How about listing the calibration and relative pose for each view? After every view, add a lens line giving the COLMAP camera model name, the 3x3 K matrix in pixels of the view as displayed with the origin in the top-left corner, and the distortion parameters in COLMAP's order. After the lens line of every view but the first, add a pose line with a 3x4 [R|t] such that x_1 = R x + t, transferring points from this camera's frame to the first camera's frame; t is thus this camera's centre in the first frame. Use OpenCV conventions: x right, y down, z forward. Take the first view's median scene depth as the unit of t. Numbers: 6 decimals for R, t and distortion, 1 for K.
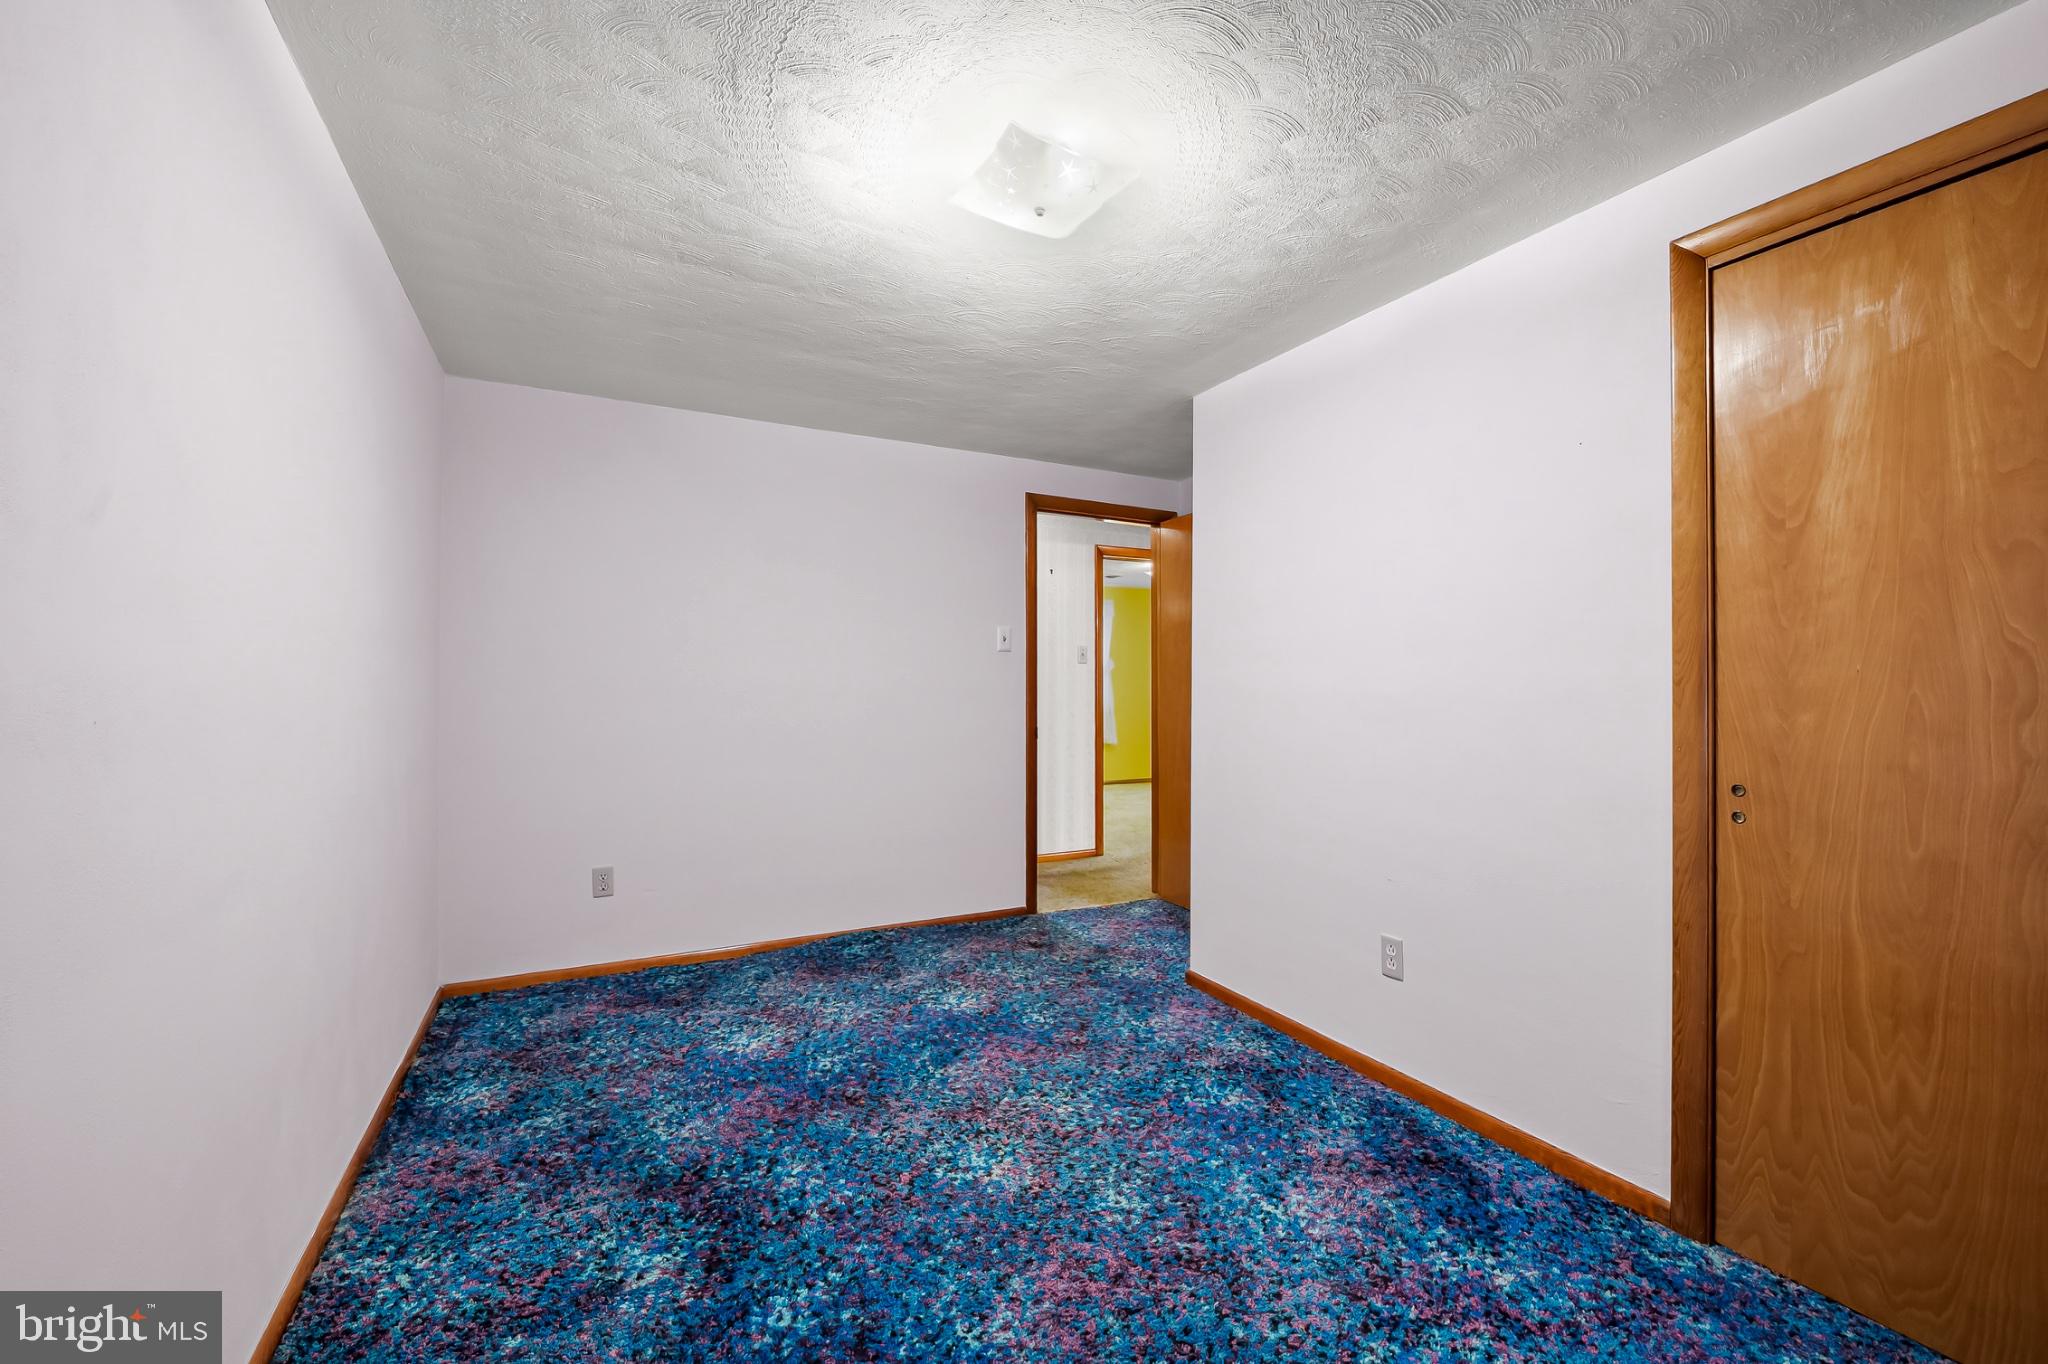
lens RADIAL K [[823.0, 0, 1021.9], [0, 823.0, 690.2], [0, 0, 1]] dist [-0.009466, -0.000031]
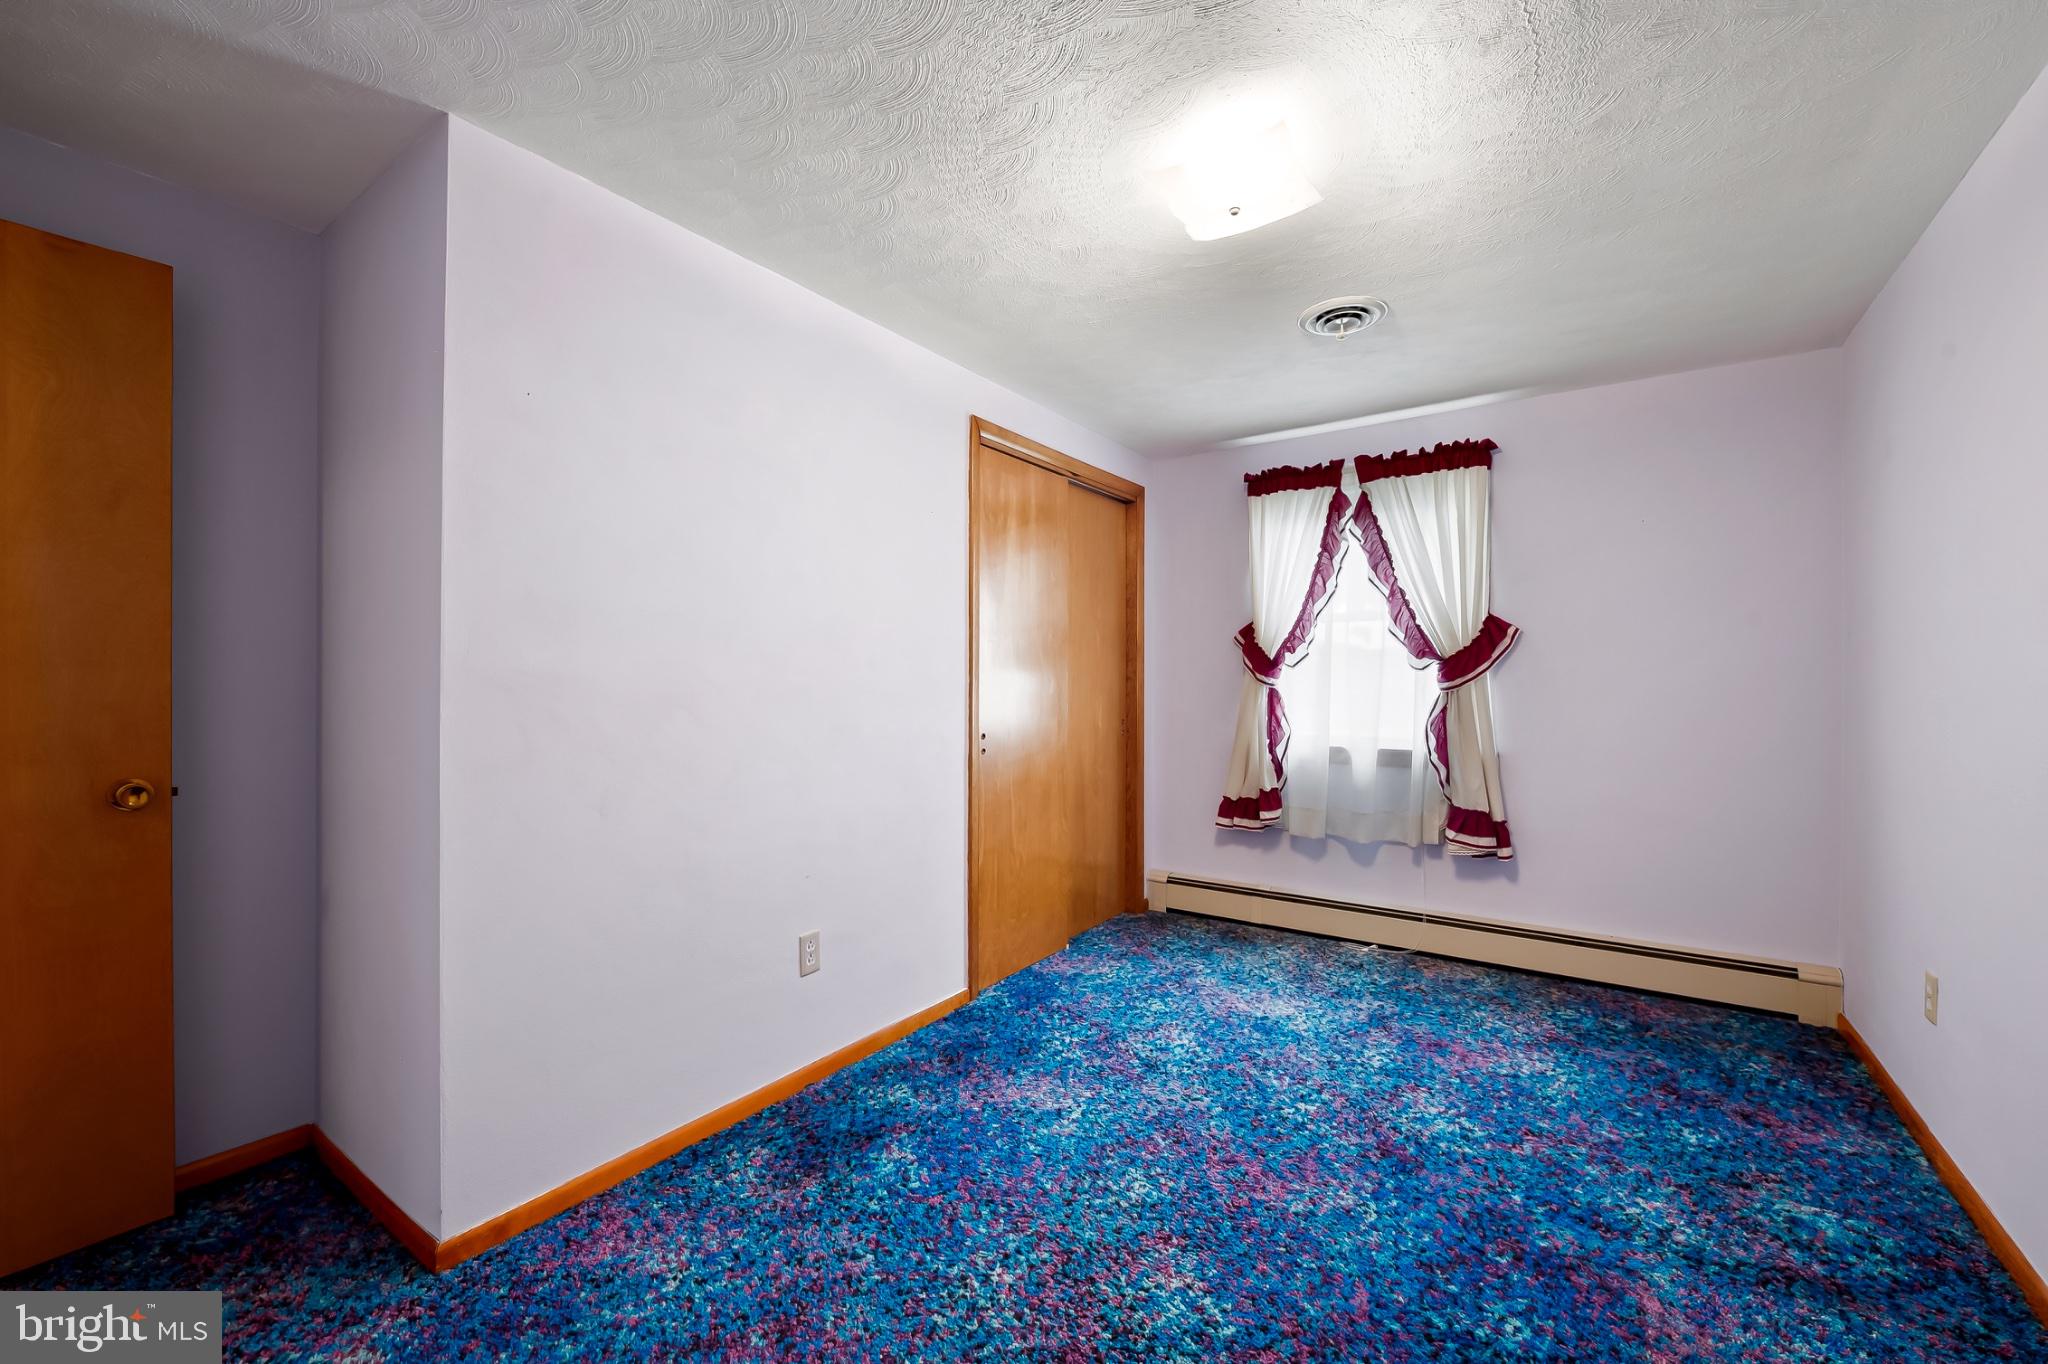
lens RADIAL K [[823.0, 0, 1021.9], [0, 823.0, 690.2], [0, 0, 1]] dist [-0.009466, -0.000031]
pose [[-0.470303, -0.015587, 0.882367, -0.805871], [0.004535, 0.999788, 0.020079, -0.018290], [-0.882493, 0.013445, -0.470133, 1.833425]]
